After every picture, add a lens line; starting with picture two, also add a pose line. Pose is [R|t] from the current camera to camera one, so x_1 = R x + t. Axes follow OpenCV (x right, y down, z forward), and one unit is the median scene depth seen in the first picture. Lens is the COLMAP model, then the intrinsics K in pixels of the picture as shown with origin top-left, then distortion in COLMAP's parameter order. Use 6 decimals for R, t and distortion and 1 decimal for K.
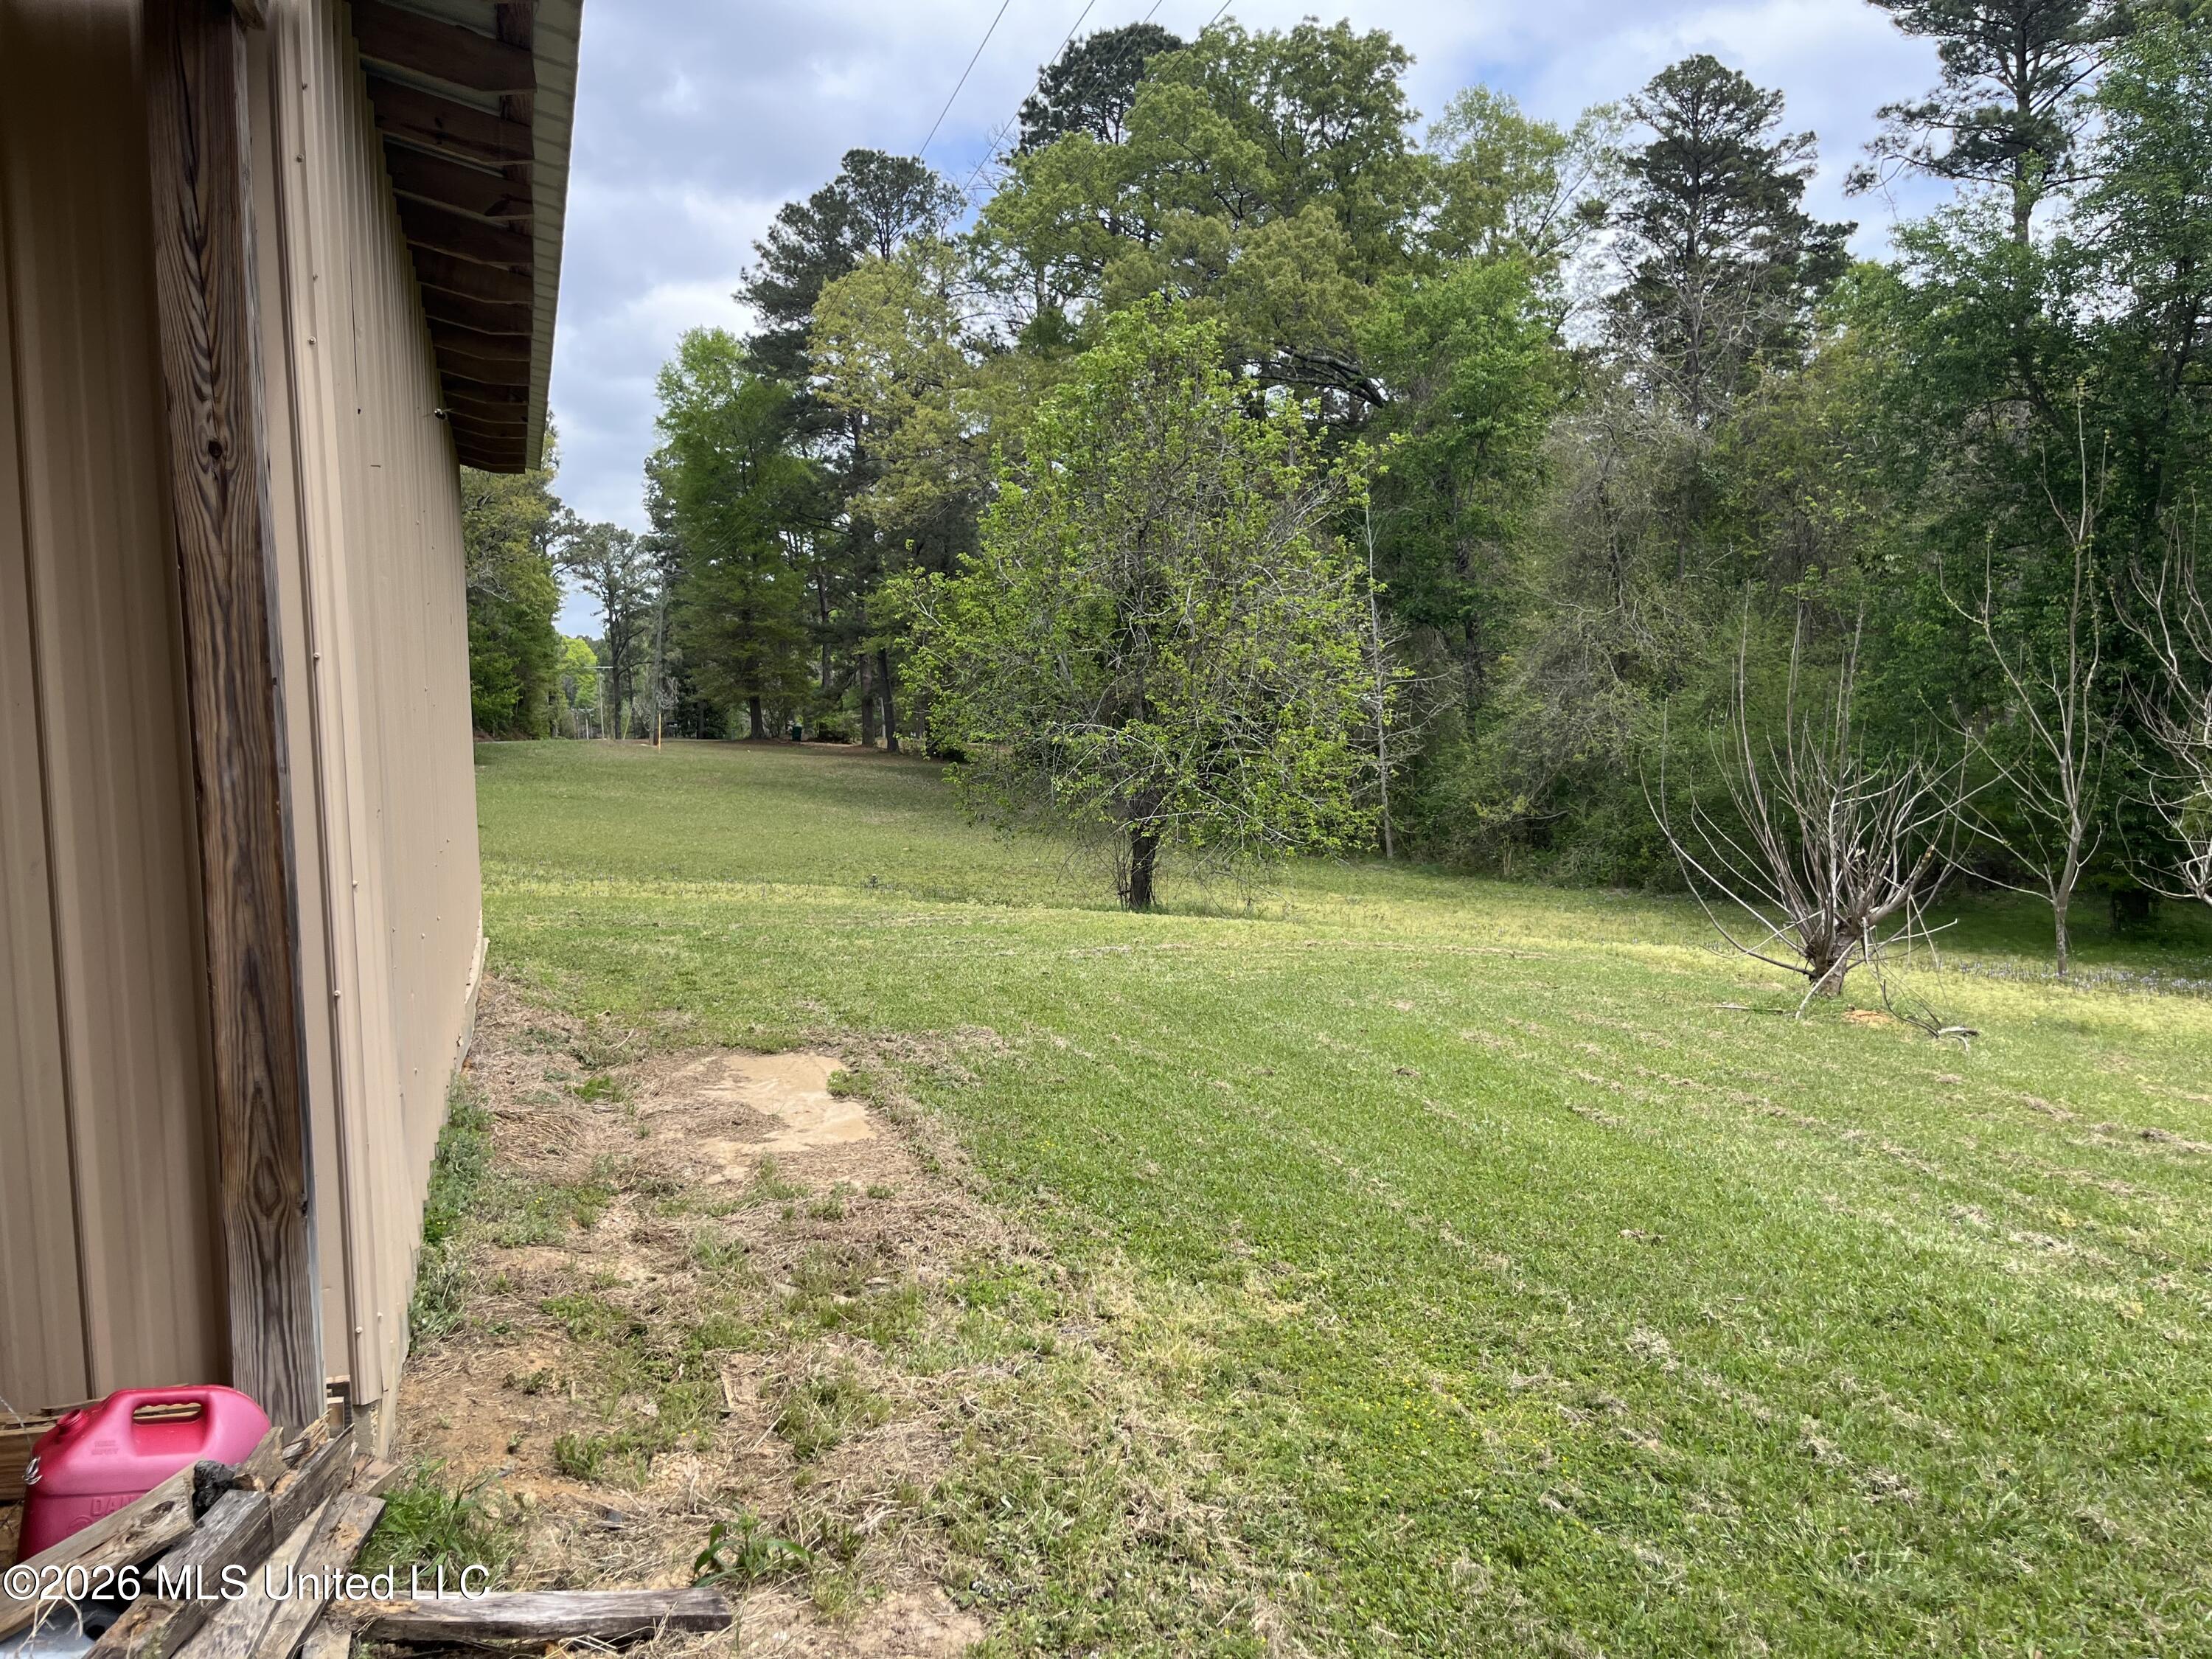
lens RADIAL K [[1677.8, 0, 1106.0], [0, 1677.8, 829.5], [0, 0, 1]] dist [-0.111362, -0.000196]
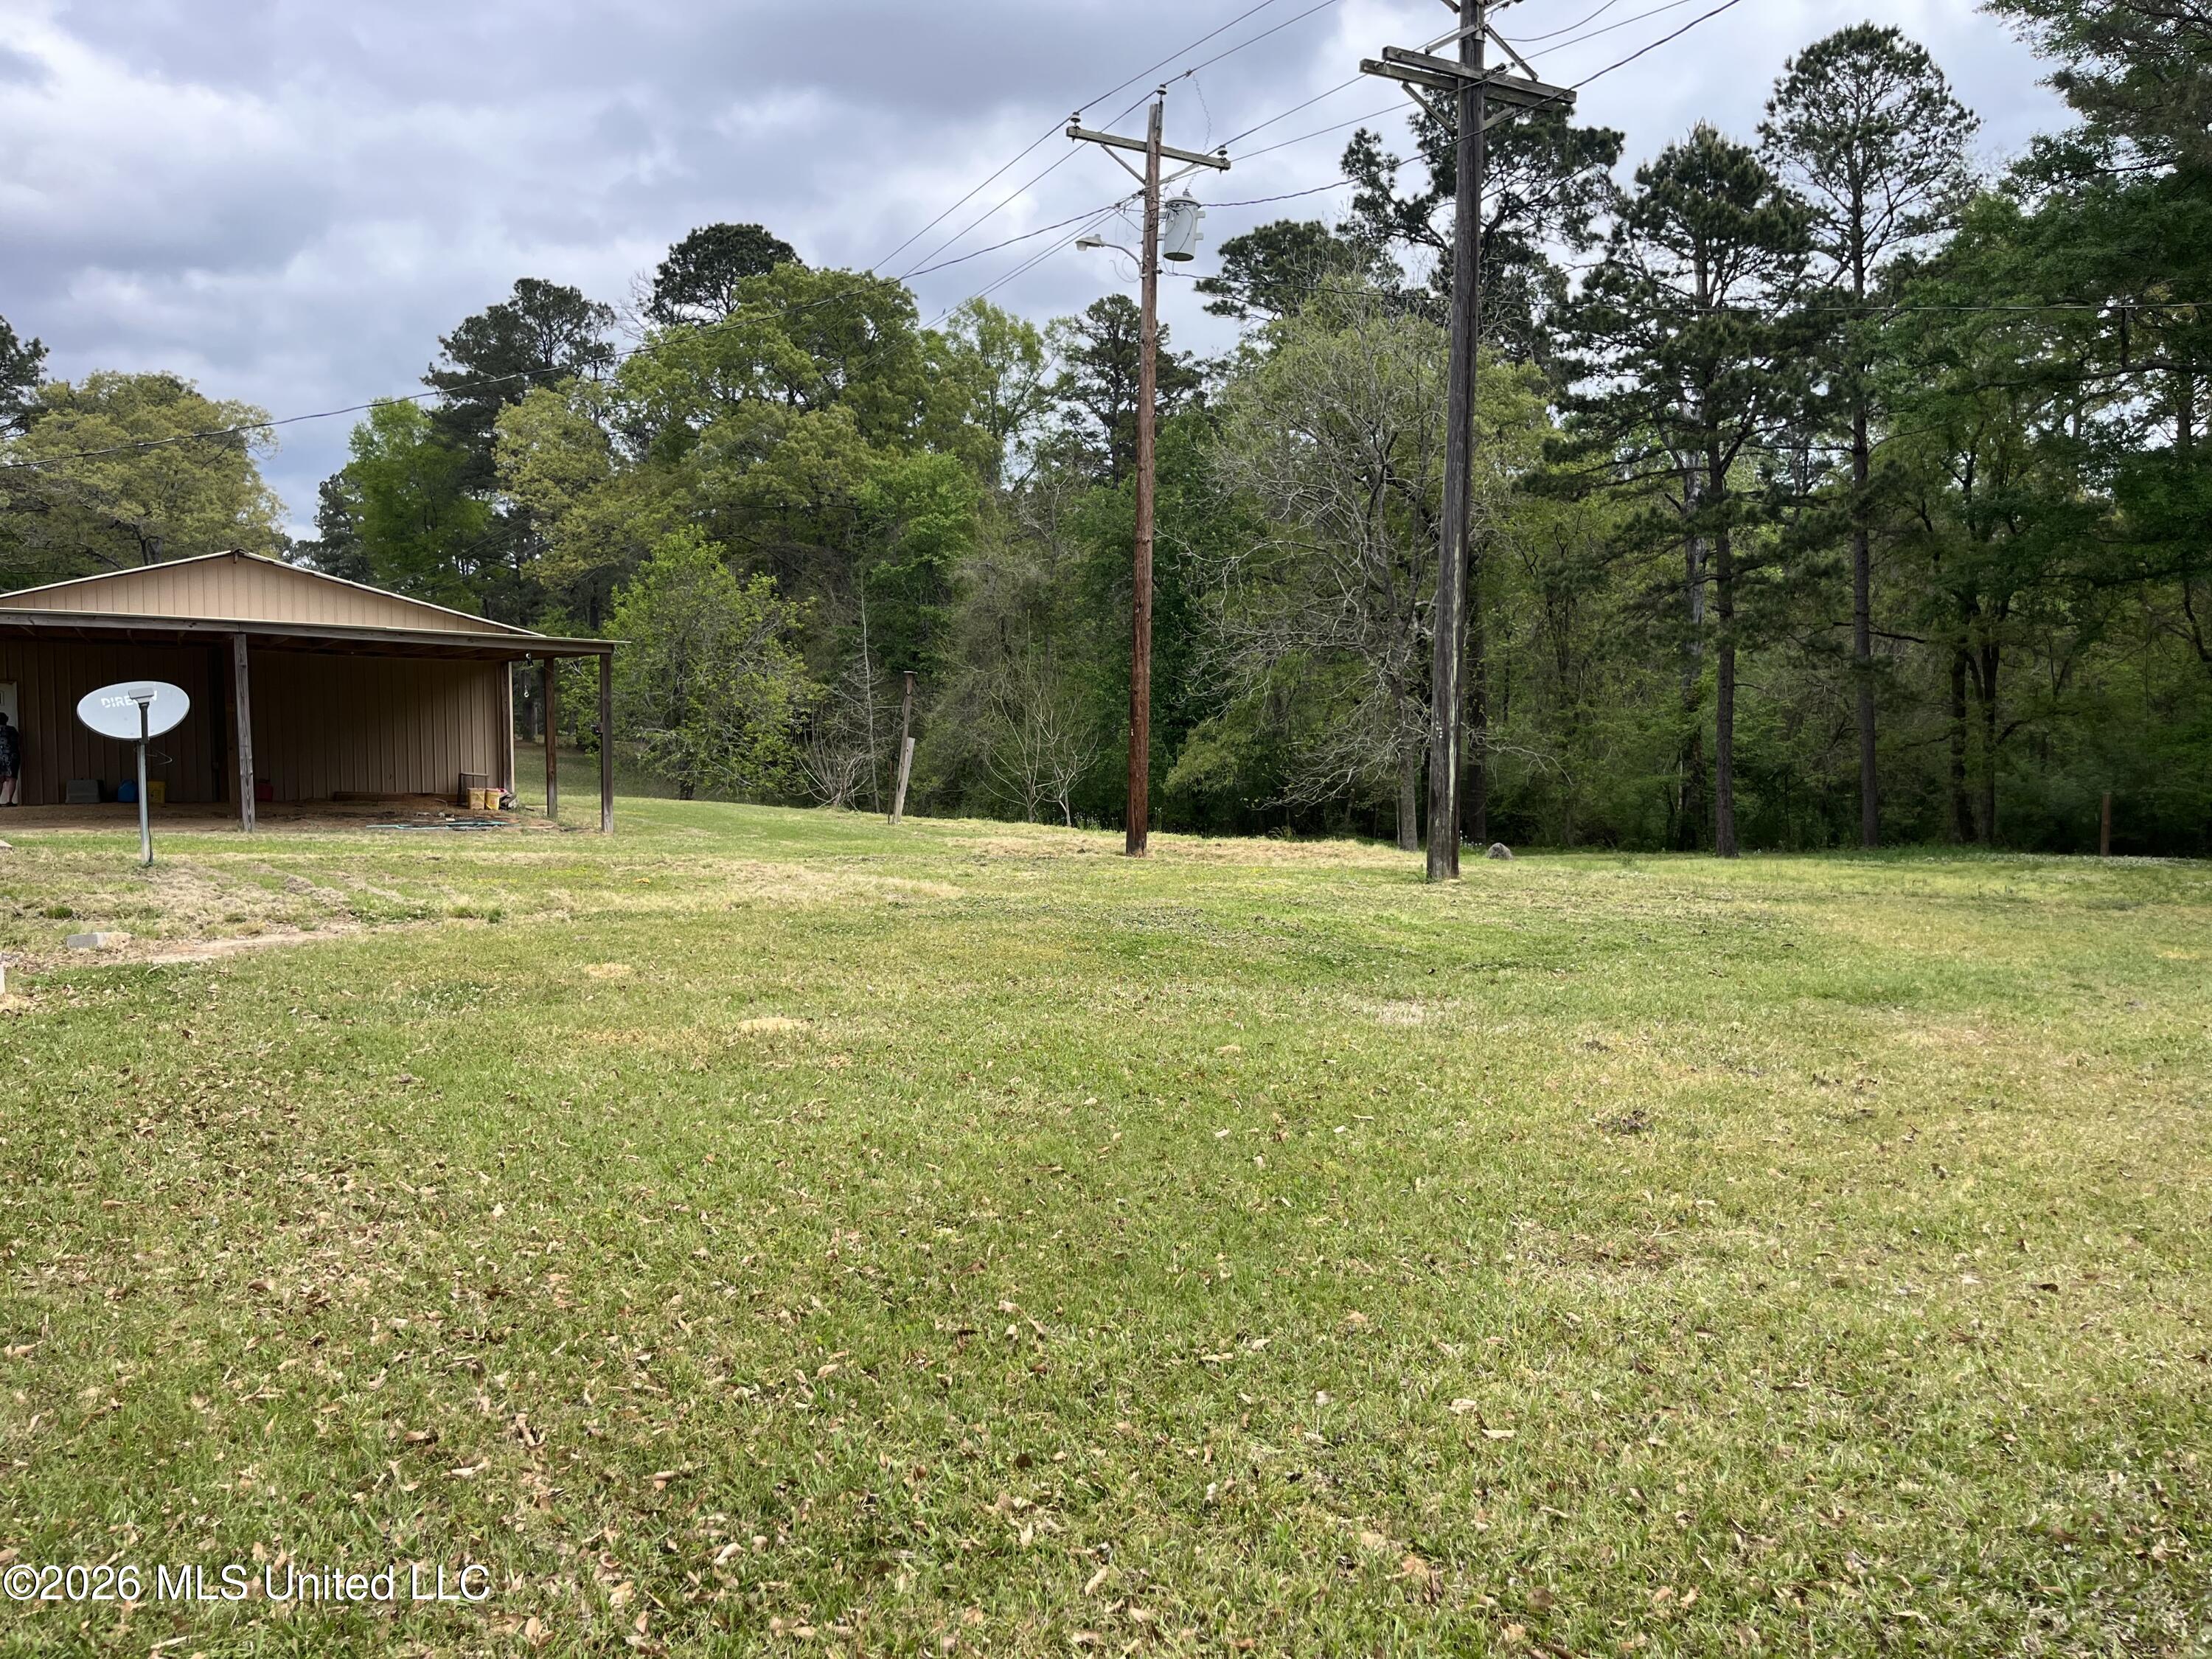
lens RADIAL K [[1623.4, 0, 1106.0], [0, 1623.4, 829.5], [0, 0, 1]] dist [0.002403, 0.000245]
pose [[0.977954, 0.020819, 0.207778, 0.045176], [-0.019567, 0.999776, -0.008082, 0.026138], [-0.207900, 0.003838, 0.978143, -0.411448]]
